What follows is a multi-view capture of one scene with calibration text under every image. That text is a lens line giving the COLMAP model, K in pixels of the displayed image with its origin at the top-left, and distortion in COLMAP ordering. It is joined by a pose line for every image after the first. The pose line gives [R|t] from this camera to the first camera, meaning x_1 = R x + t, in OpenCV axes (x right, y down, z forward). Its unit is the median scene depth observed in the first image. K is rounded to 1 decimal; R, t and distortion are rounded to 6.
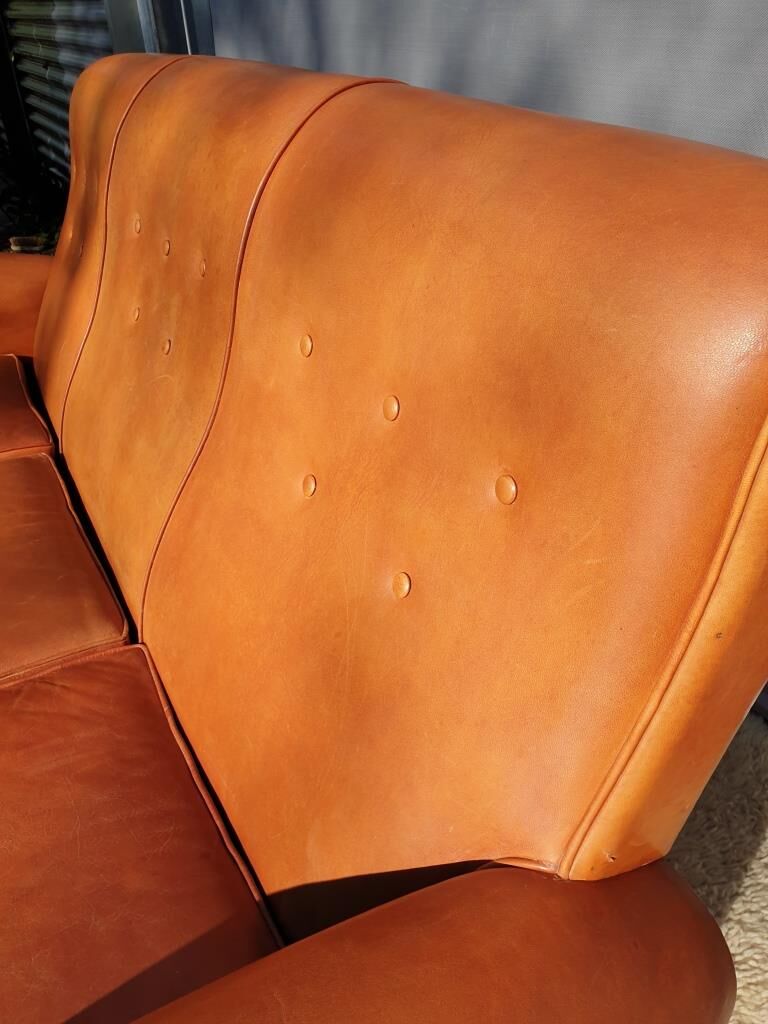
lens RADIAL K [[792.4, 0, 385.1], [0, 792.4, 524.7], [0, 0, 1]] dist [0.007361, -0.003145]
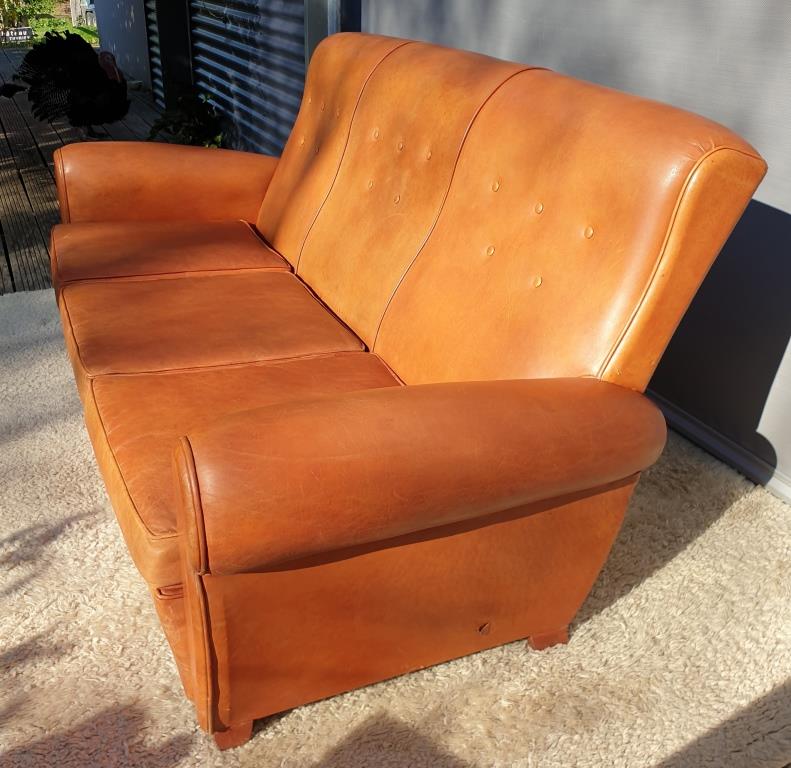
lens RADIAL K [[816.7, 0, 387.8], [0, 816.7, 391.3], [0, 0, 1]] dist [0.181802, -0.482612]
pose [[0.992808, 0.098959, -0.067374, -0.140978], [-0.105697, 0.988825, -0.105131, 0.444292], [0.056217, 0.111496, 0.992173, -0.882251]]
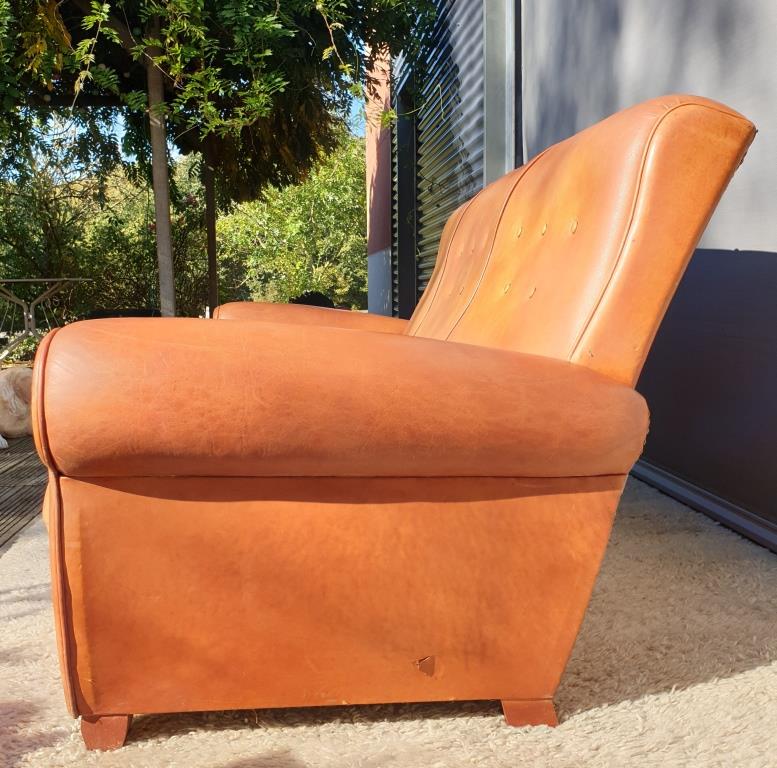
lens RADIAL K [[810.2, 0, 386.6], [0, 810.2, 372.2], [0, 0, 1]] dist [0.098768, -0.186112]
pose [[0.910854, 0.065255, -0.407537, 0.369215], [-0.245651, 0.879193, -0.408258, 0.812147], [0.331663, 0.471976, 0.816847, -0.535518]]
